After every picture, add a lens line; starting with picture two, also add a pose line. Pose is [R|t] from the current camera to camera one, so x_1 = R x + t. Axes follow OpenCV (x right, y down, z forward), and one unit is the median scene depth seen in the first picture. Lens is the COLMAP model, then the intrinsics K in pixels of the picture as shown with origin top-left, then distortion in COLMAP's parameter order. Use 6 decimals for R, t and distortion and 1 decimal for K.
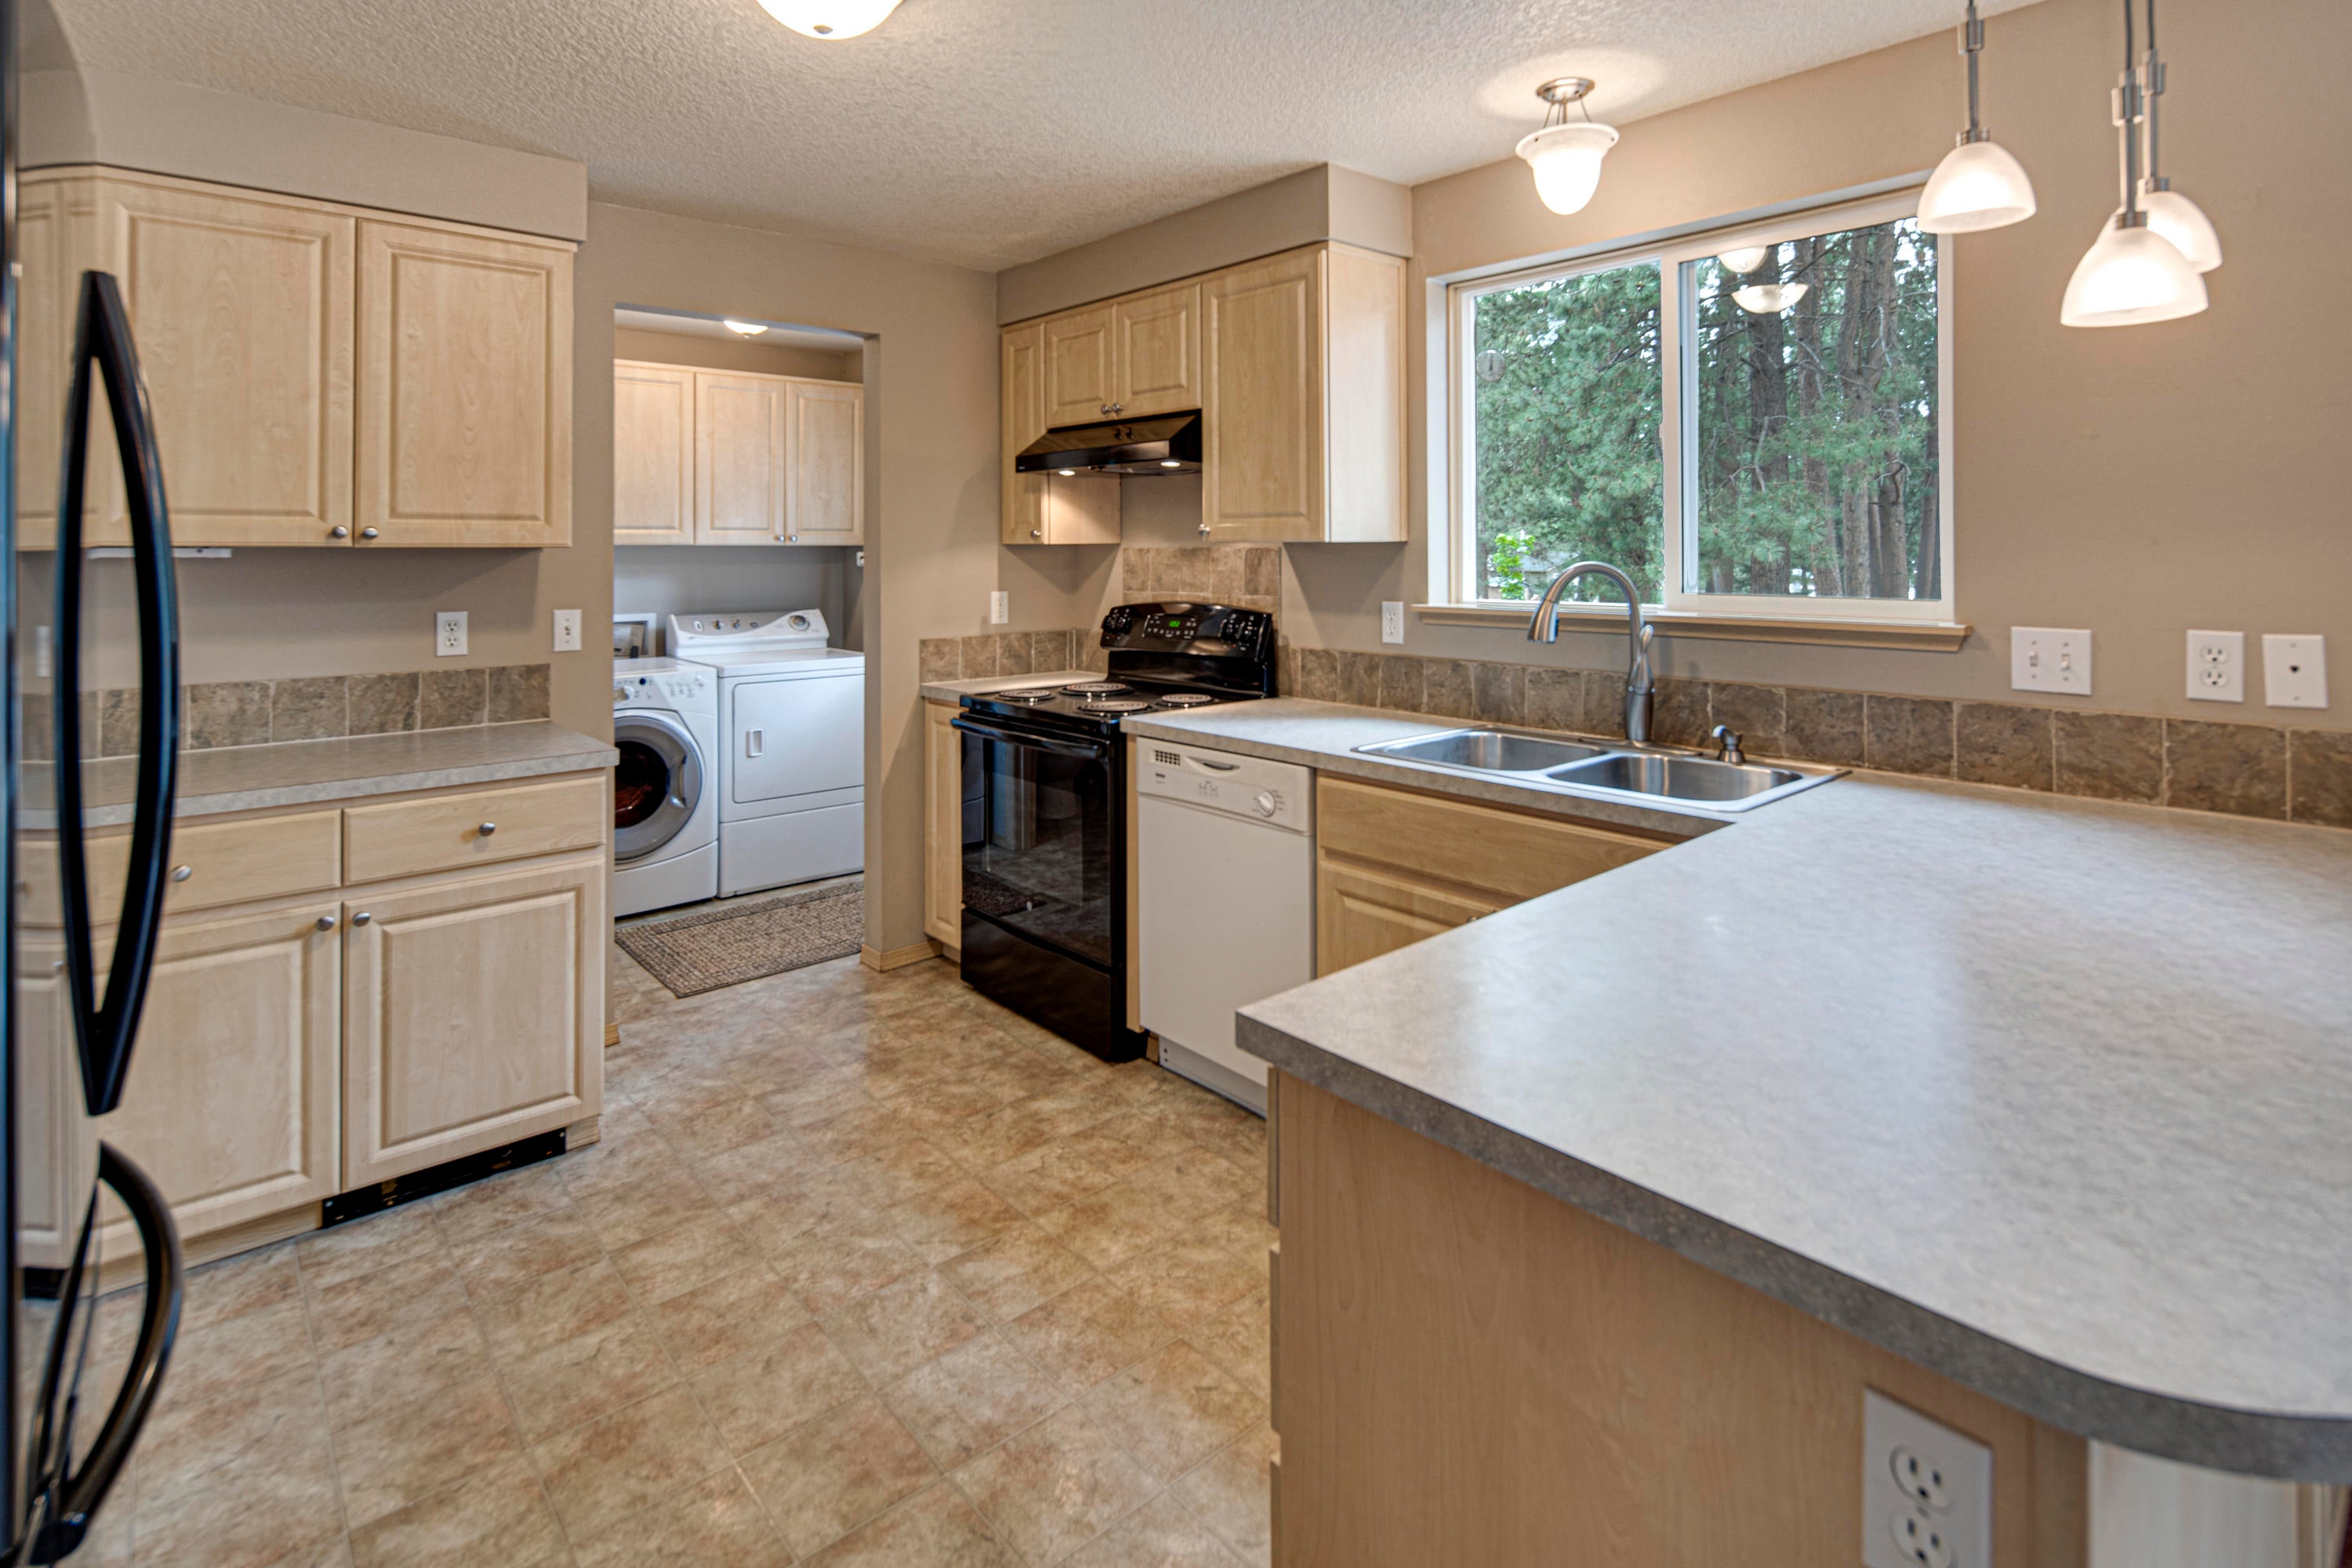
lens RADIAL K [[1171.6, 0, 1171.9], [0, 1171.6, 528.7], [0, 0, 1]] dist [0.000608, -0.000135]
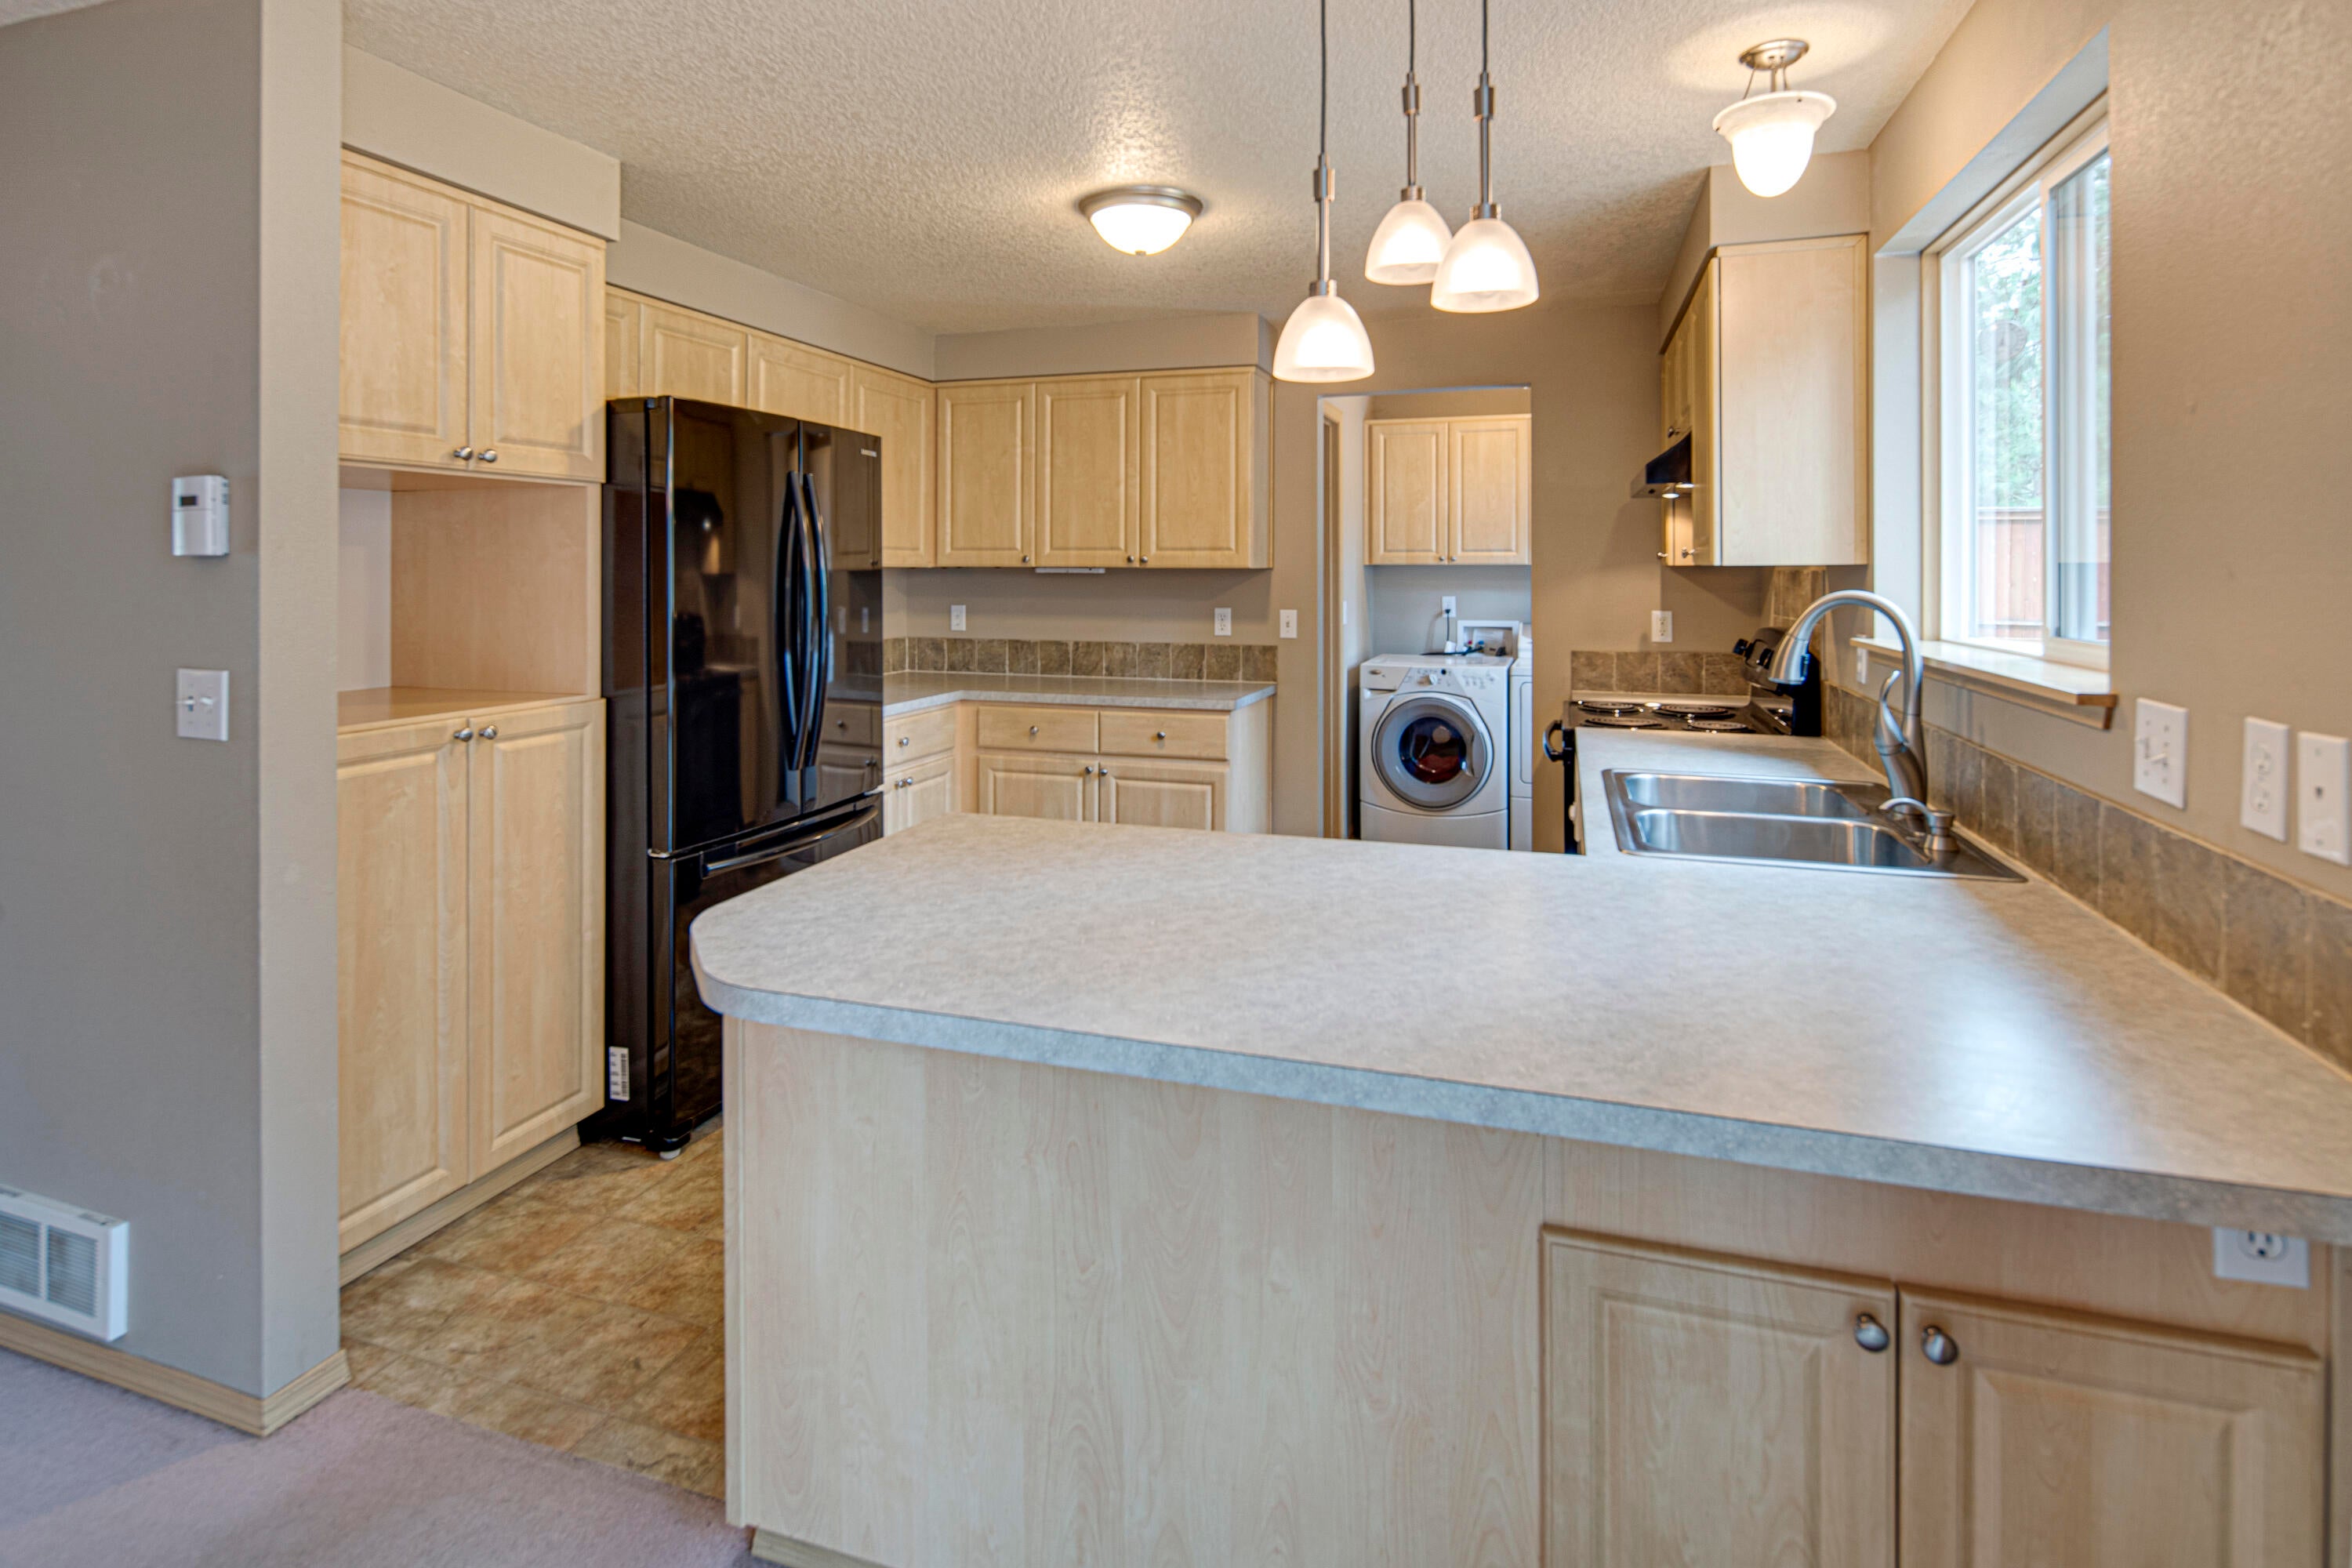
lens RADIAL K [[1161.2, 0, 1146.8], [0, 1161.2, 568.1], [0, 0, 1]] dist [0.001537, 0.000394]
pose [[0.504683, 0.004371, -0.863294, 0.665164], [0.012720, 0.999841, 0.012499, -0.003991], [0.863211, -0.017290, 0.504547, 0.115857]]
